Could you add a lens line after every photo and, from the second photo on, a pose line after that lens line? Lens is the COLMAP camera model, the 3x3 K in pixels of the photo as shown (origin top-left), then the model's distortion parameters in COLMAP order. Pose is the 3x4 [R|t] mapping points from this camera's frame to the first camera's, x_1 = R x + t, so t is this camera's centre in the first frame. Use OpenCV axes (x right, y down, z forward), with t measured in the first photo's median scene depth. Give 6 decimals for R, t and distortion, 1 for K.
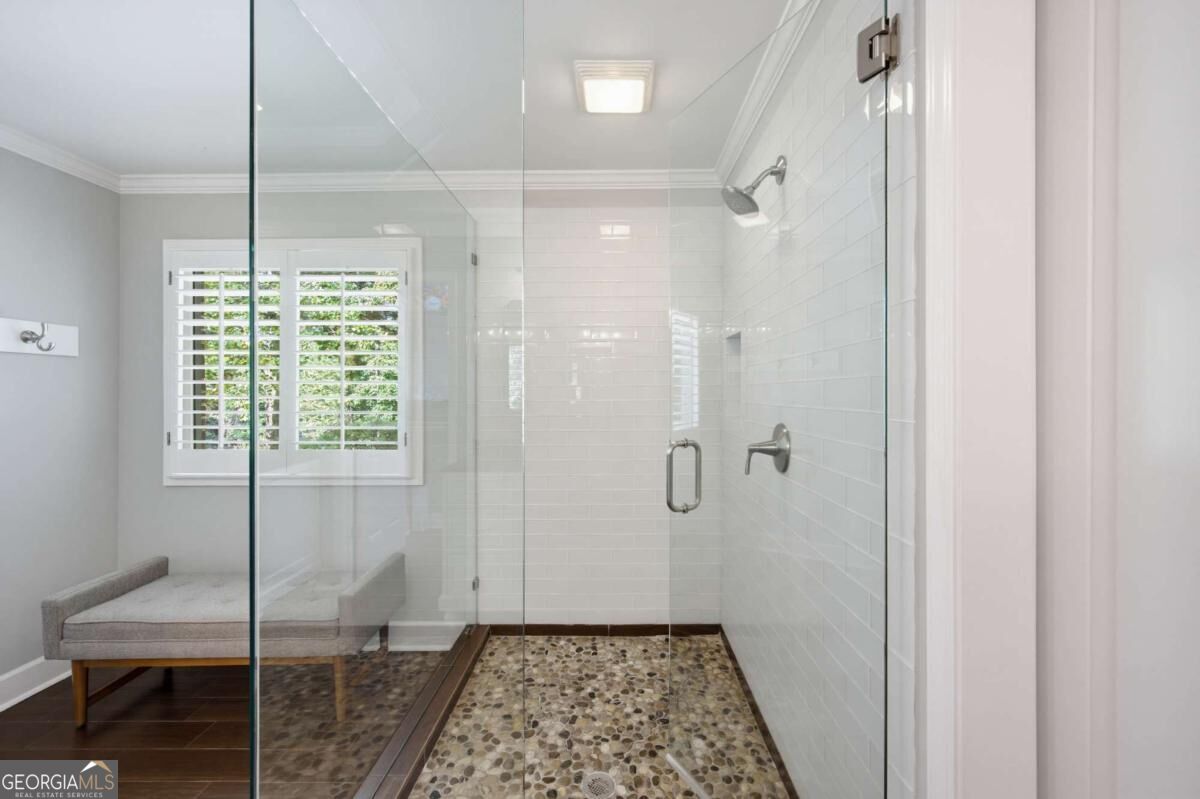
lens RADIAL K [[475.3, 0, 600.9], [0, 475.3, 399.5], [0, 0, 1]] dist [0.002245, 0.000050]
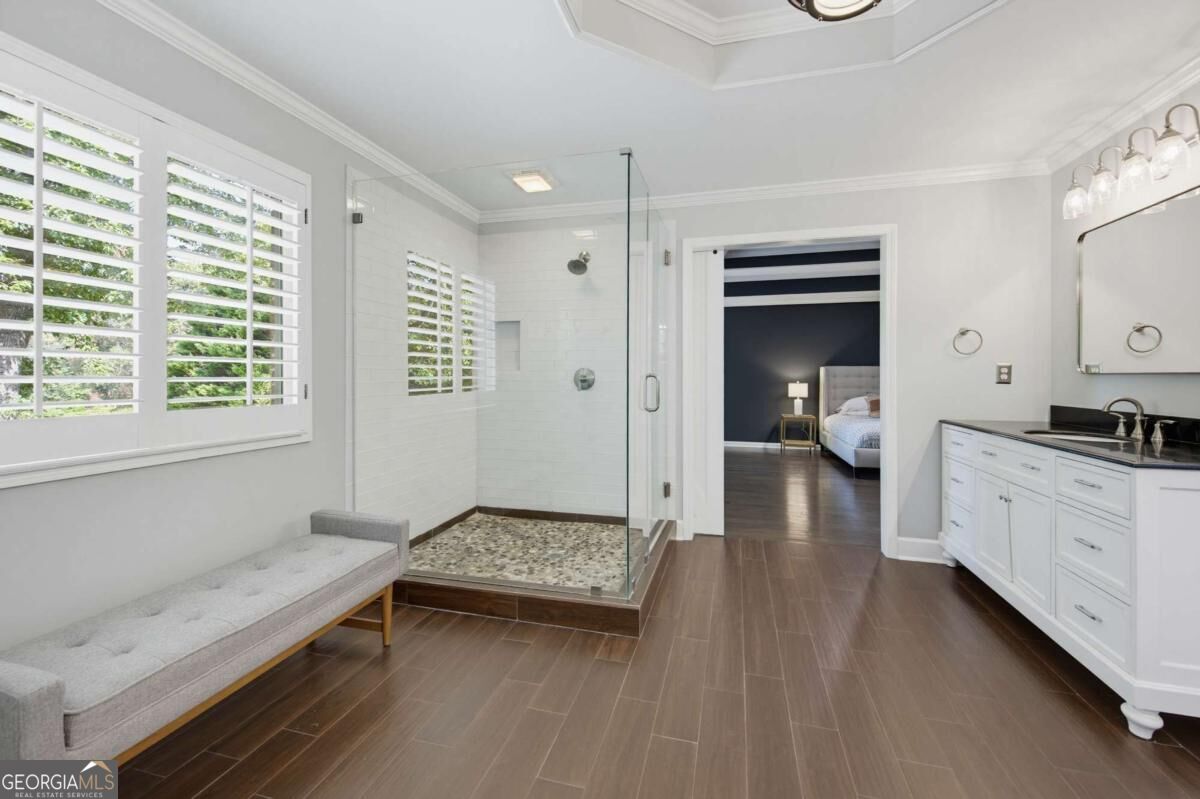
lens RADIAL K [[475.3, 0, 610.3], [0, 475.3, 374.1], [0, 0, 1]] dist [0.002245, 0.000050]
pose [[0.258195, -0.000976, 0.966092, -1.568953], [-0.003644, 0.999991, 0.001985, 0.040439], [-0.966086, -0.004033, 0.258189, 0.222847]]
